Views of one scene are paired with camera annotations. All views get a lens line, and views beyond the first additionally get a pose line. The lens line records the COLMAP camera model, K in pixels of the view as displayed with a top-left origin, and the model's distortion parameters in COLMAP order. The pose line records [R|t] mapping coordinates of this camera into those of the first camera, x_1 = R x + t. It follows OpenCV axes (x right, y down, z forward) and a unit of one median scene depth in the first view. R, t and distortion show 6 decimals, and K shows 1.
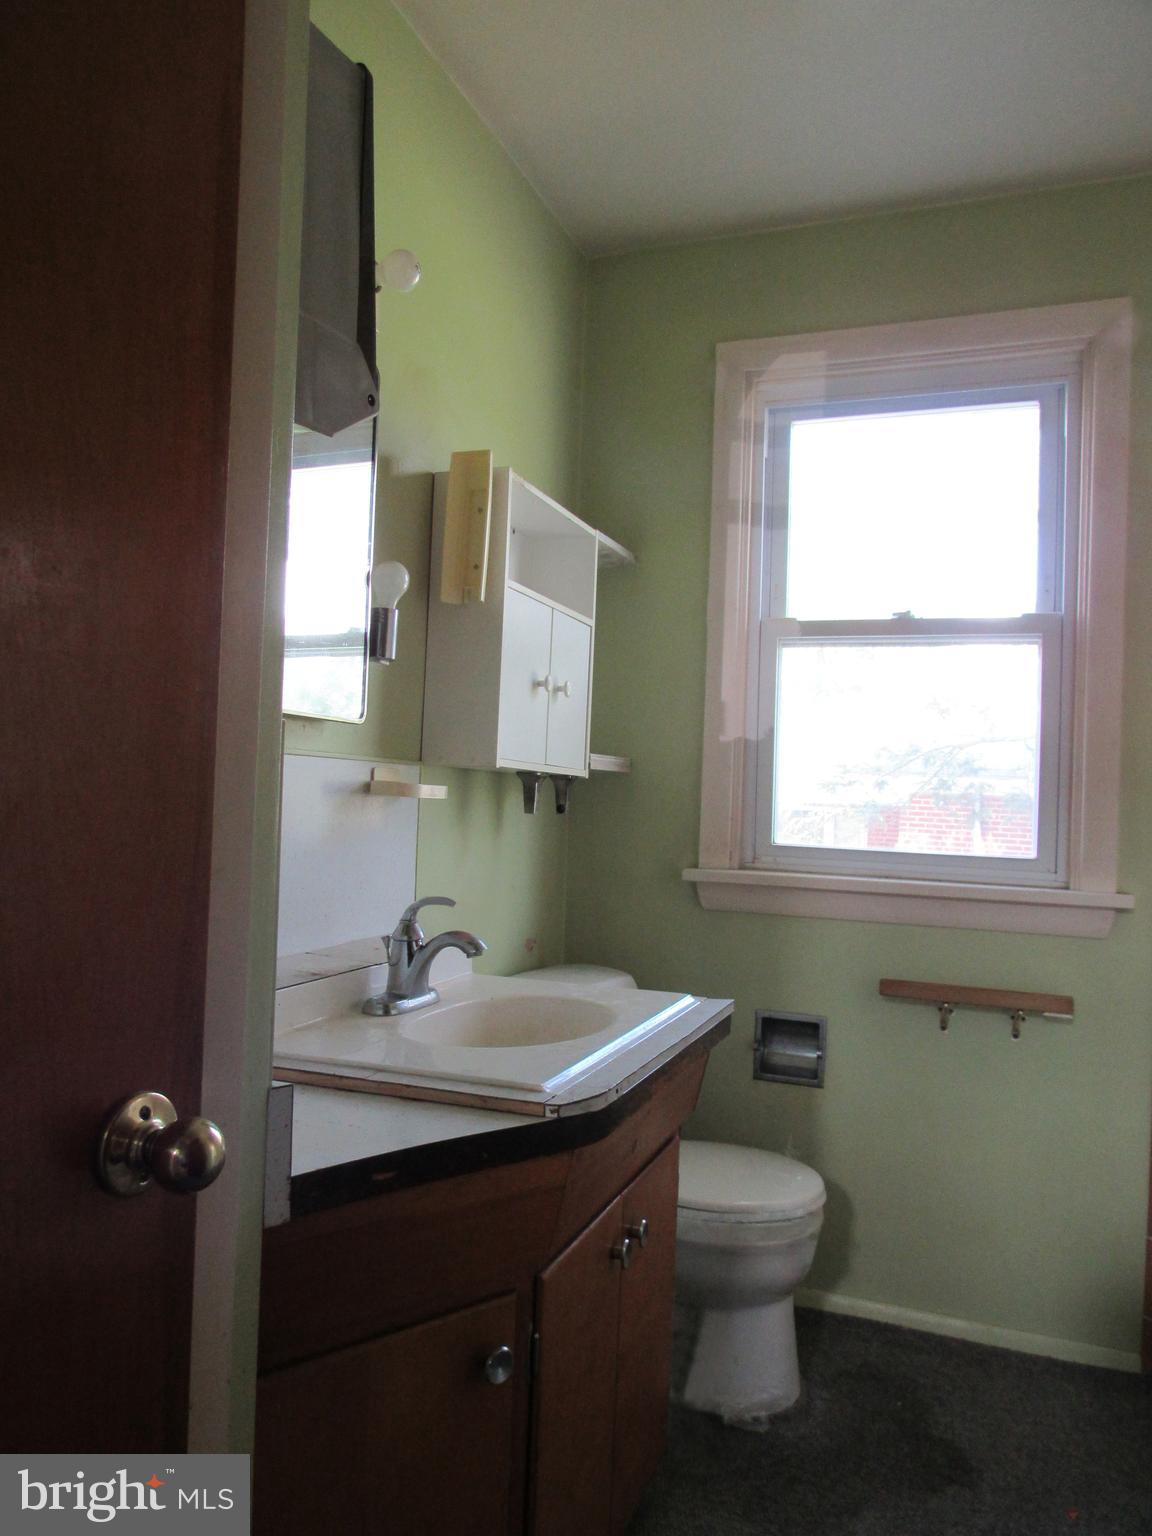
lens RADIAL K [[1141.1, 0, 576.0], [0, 1141.1, 768.0], [0, 0, 1]] dist [0.002901, 0.002323]
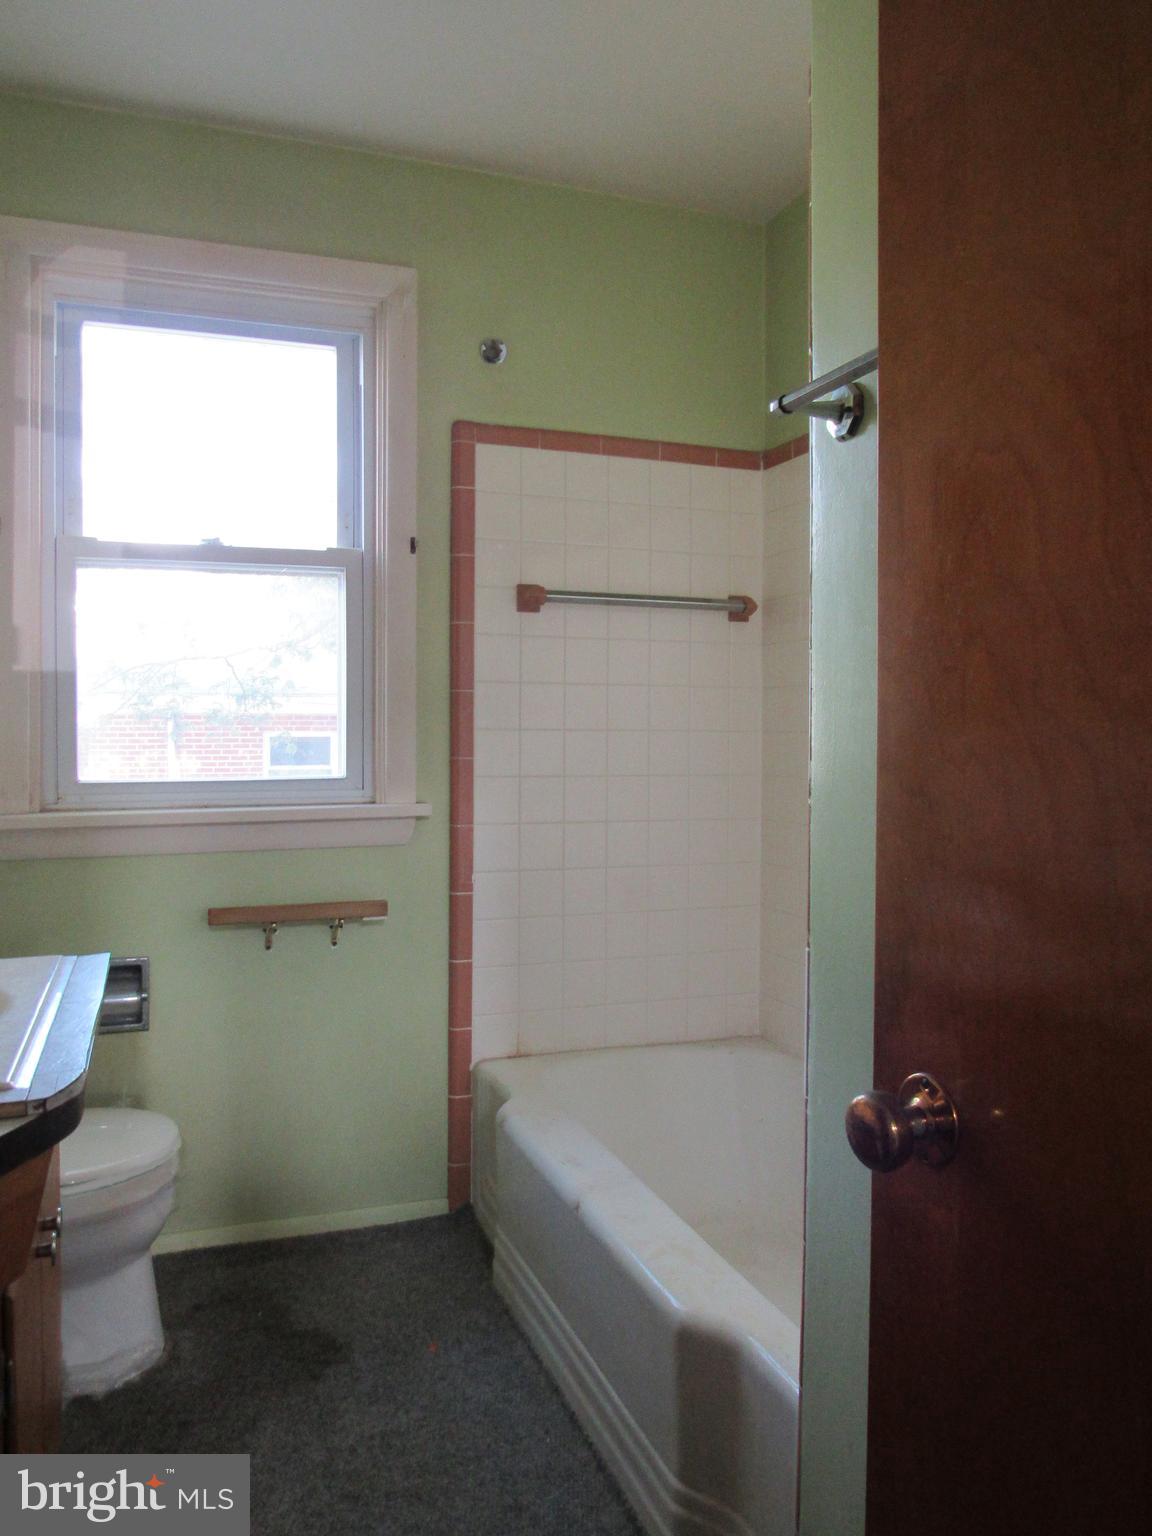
lens RADIAL K [[1132.9, 0, 574.8], [0, 1132.9, 738.4], [0, 0, 1]] dist [-0.003460, 0.000659]
pose [[0.762436, -0.046951, 0.645358, -0.118356], [0.021117, 0.998638, 0.047704, -0.003898], [-0.646719, -0.022743, 0.762390, 0.045684]]
